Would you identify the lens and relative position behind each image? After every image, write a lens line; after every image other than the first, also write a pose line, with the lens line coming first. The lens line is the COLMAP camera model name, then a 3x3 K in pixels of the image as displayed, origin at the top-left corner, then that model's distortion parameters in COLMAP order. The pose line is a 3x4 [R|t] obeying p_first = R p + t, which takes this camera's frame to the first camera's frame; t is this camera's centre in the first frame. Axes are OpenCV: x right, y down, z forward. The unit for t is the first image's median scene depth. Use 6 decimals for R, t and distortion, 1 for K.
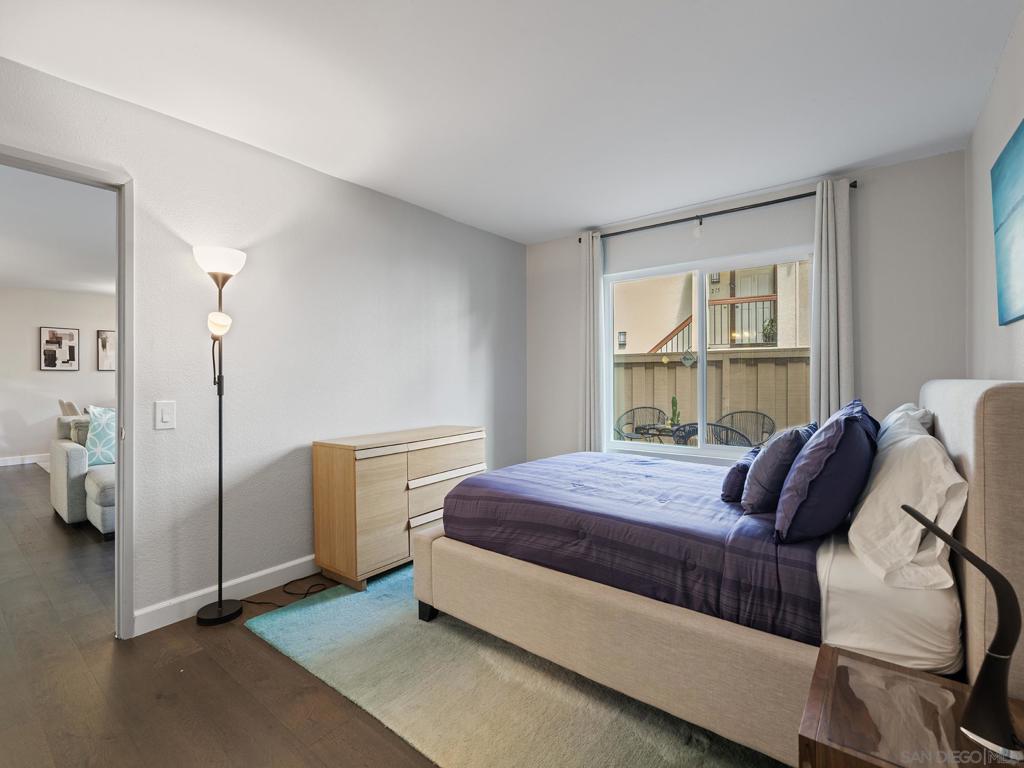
lens RADIAL K [[468.0, 0, 507.8], [0, 468.0, 381.6], [0, 0, 1]] dist [-0.007902, 0.002944]
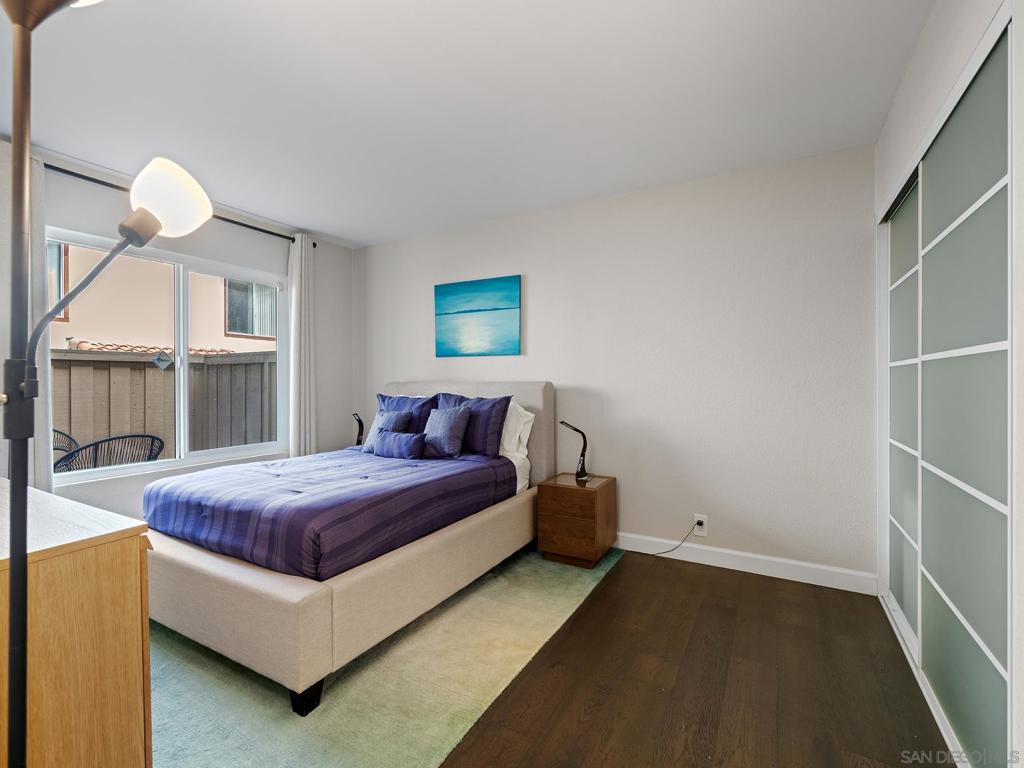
lens RADIAL K [[468.0, 0, 519.8], [0, 468.0, 387.6], [0, 0, 1]] dist [-0.007902, 0.002944]
pose [[-0.178632, -0.004803, 0.983904, -0.700455], [0.010167, 0.999926, 0.006727, 0.004365], [-0.983863, 0.011205, -0.178570, 0.590131]]
